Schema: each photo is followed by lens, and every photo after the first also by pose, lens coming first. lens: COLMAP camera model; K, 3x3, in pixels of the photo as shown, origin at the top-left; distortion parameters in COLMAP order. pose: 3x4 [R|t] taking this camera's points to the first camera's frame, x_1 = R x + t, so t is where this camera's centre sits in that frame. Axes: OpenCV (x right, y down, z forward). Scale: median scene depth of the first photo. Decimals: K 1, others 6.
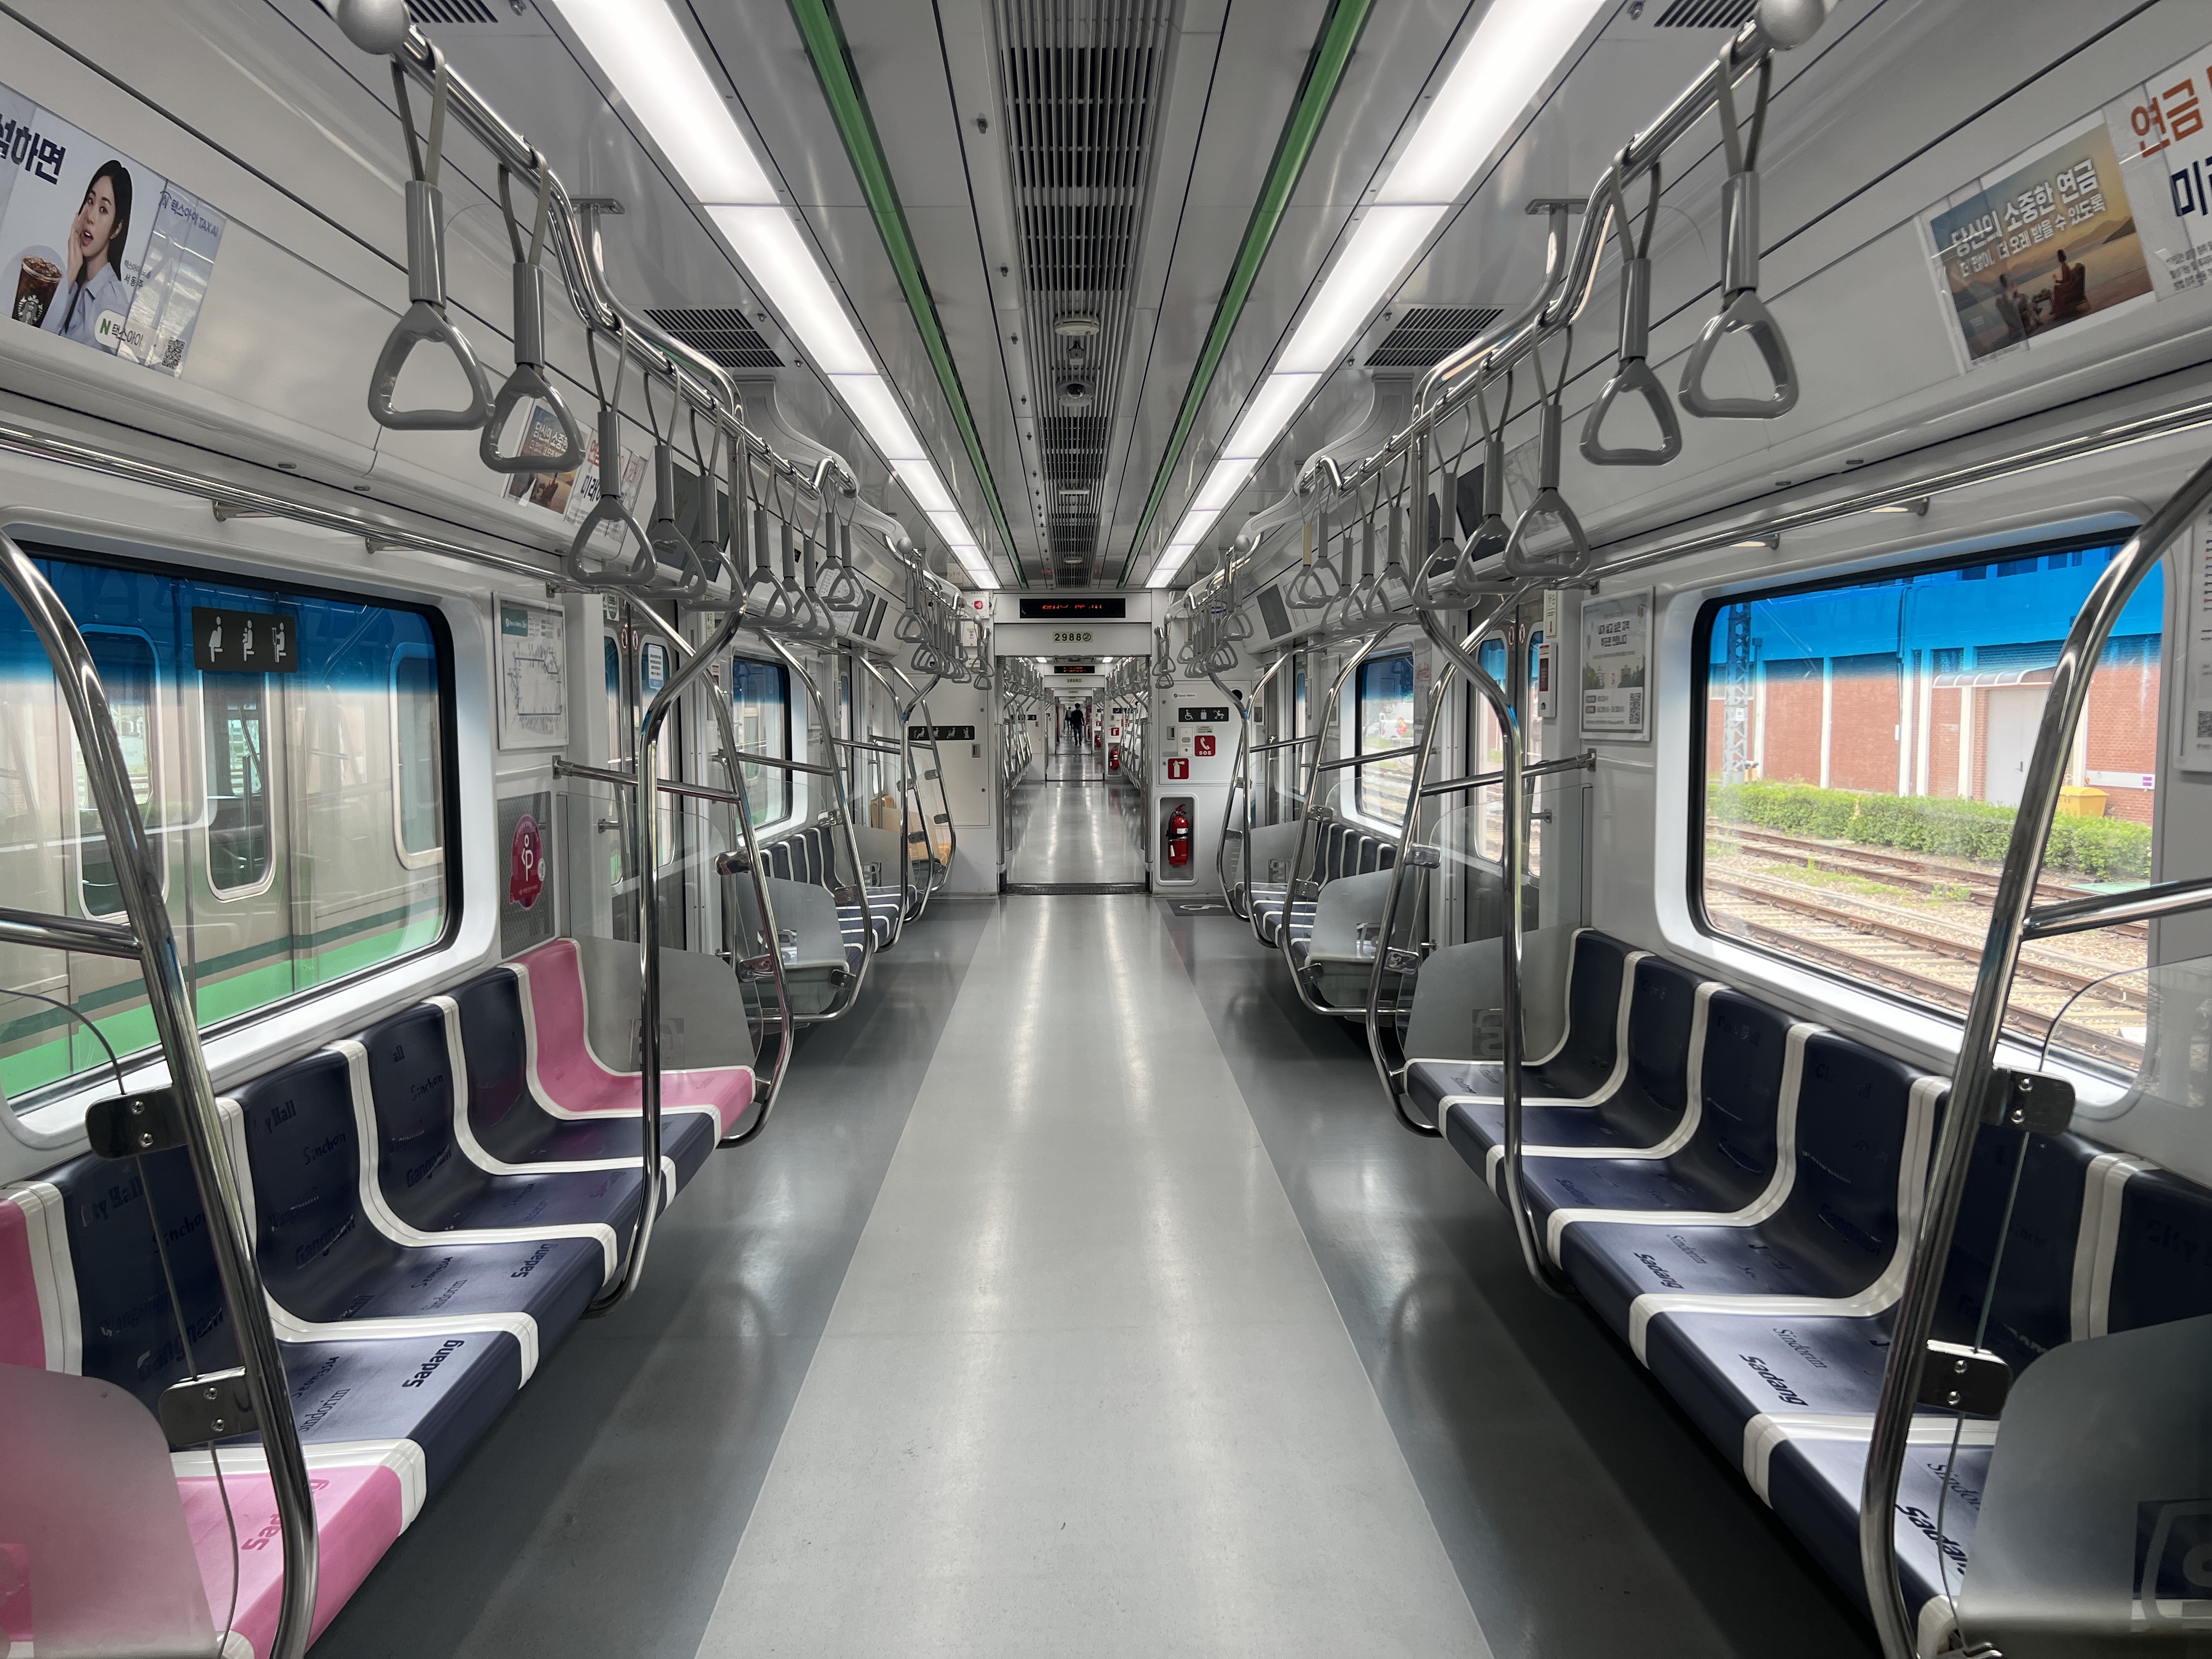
lens RADIAL K [[1654.8, 0, 1095.7], [0, 1654.8, 835.2], [0, 0, 1]] dist [0.113059, -0.166287]
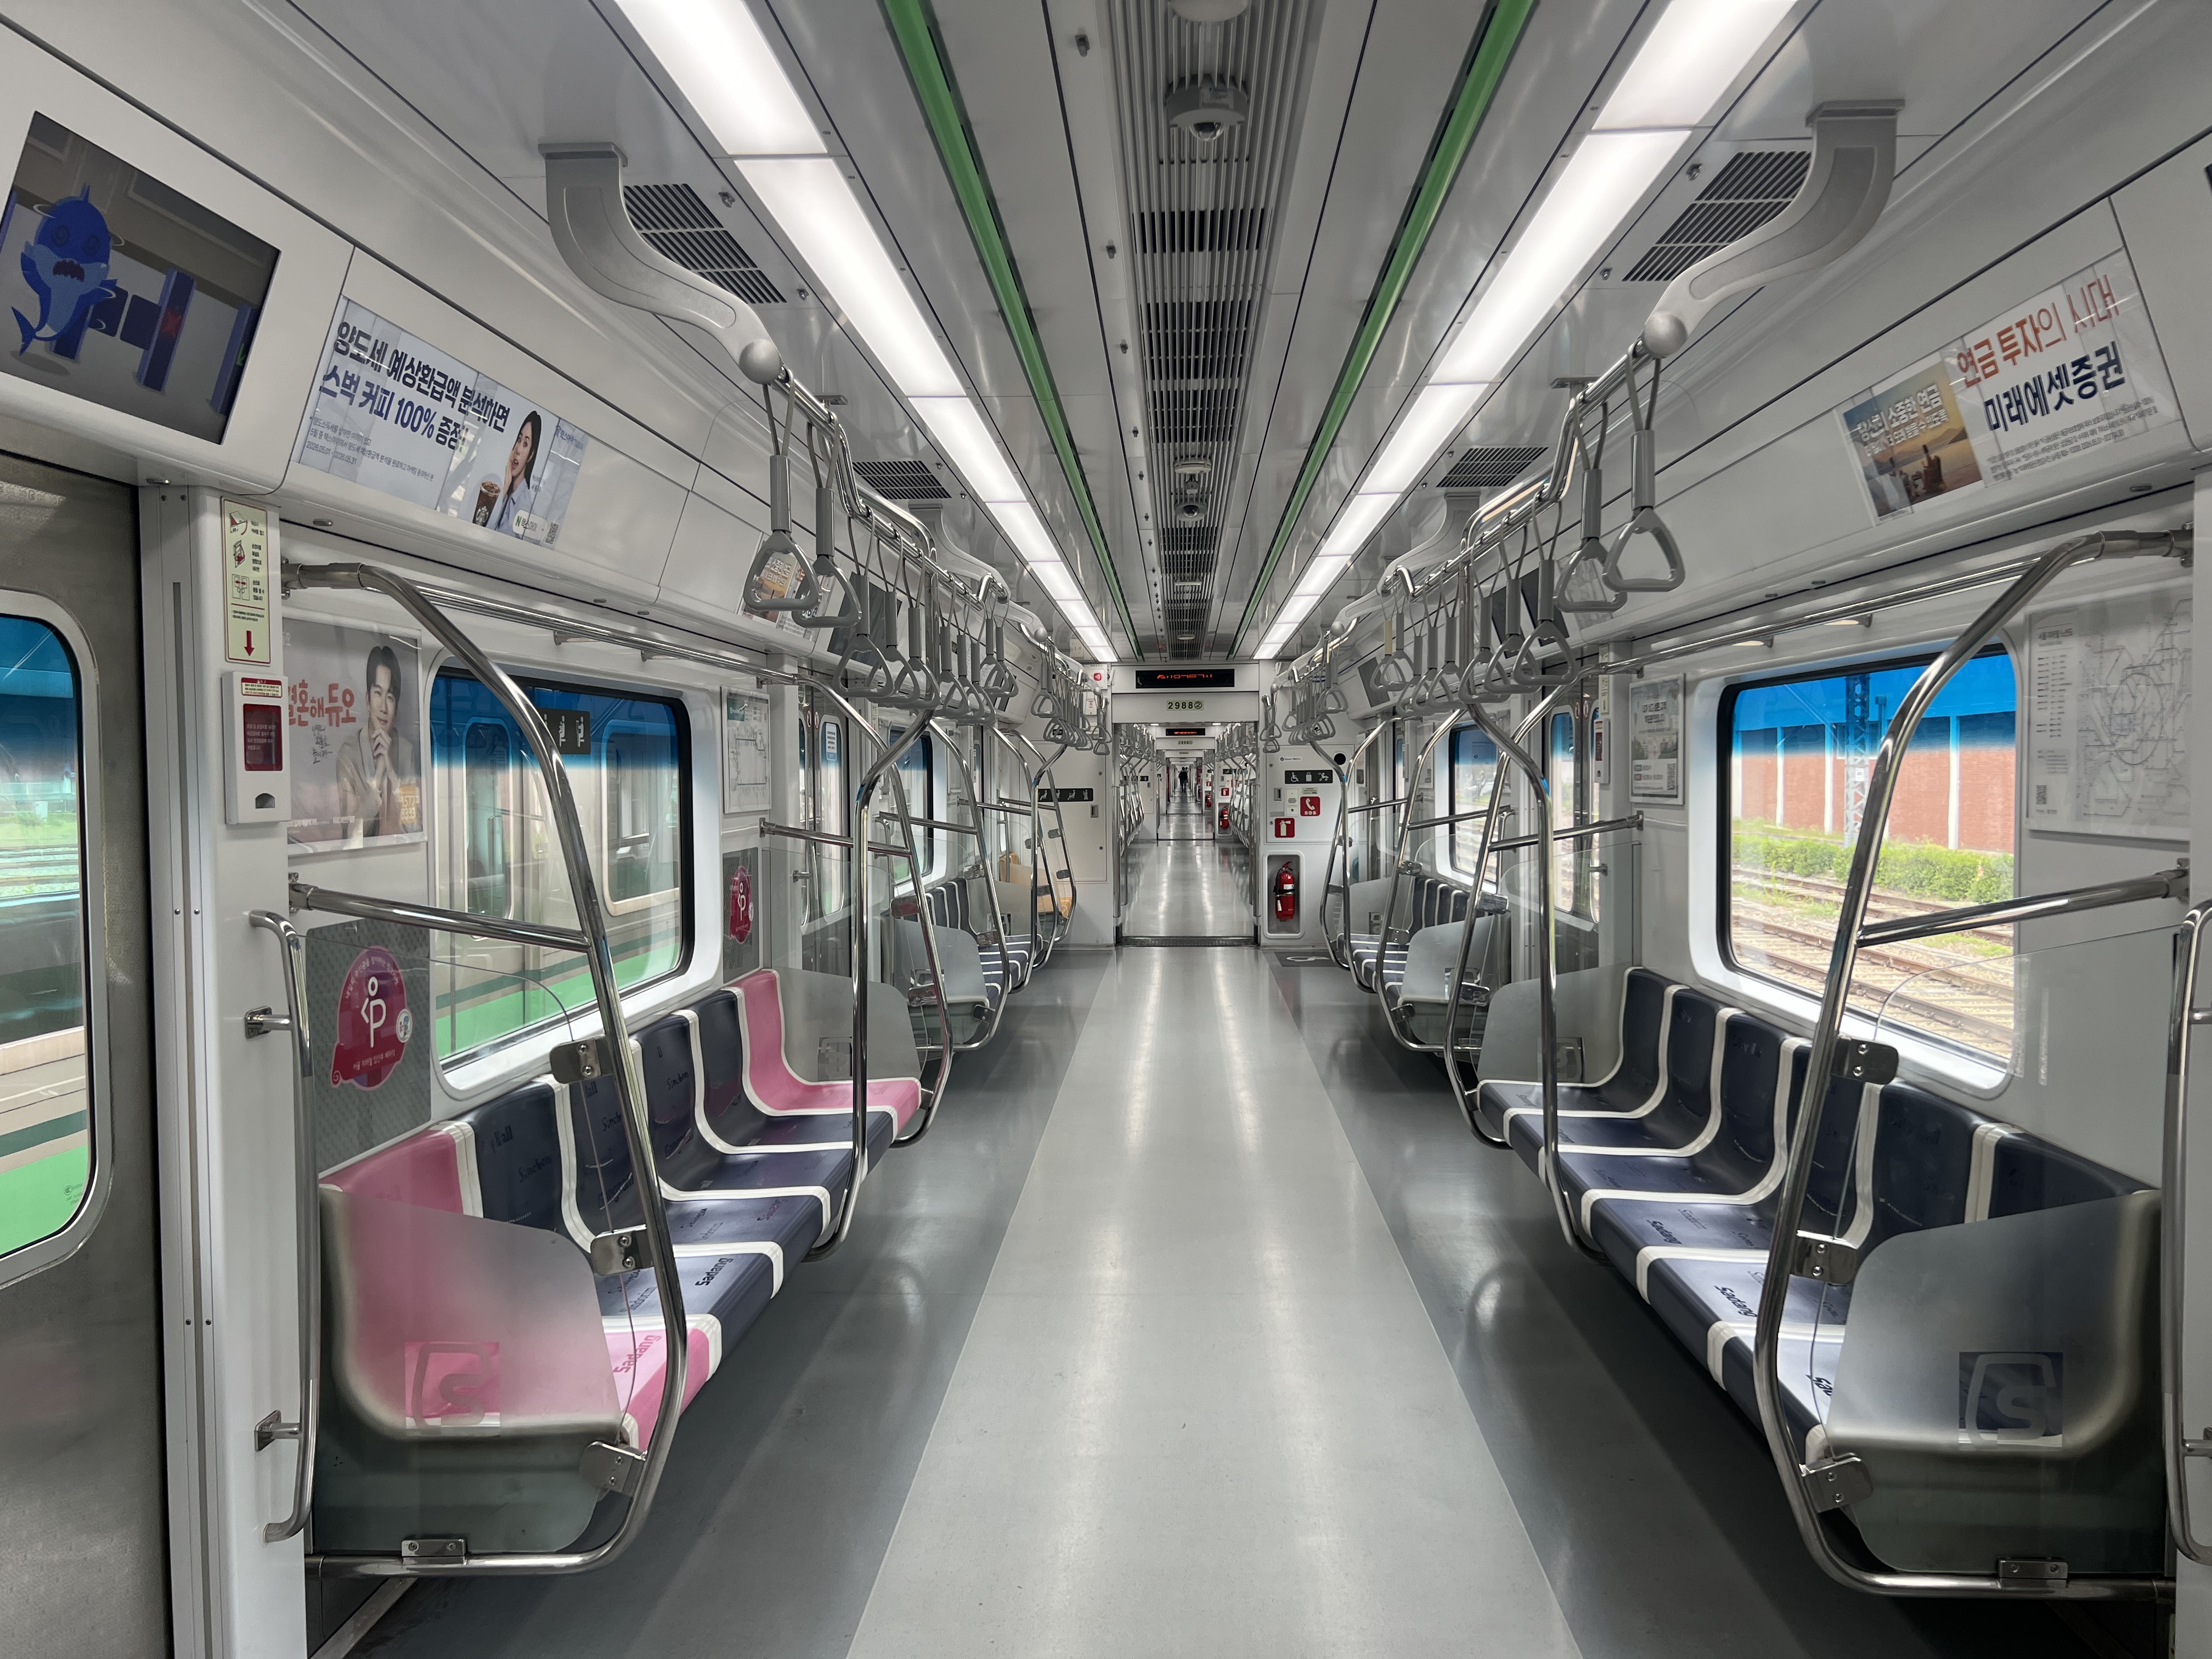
lens RADIAL K [[1654.8, 0, 1095.7], [0, 1654.8, 835.2], [0, 0, 1]] dist [0.113059, -0.166287]
pose [[0.997792, -0.000220, -0.066414, -0.000974], [-0.002163, 0.999356, -0.035809, 0.007357], [0.066379, 0.035873, 0.997149, -0.176999]]
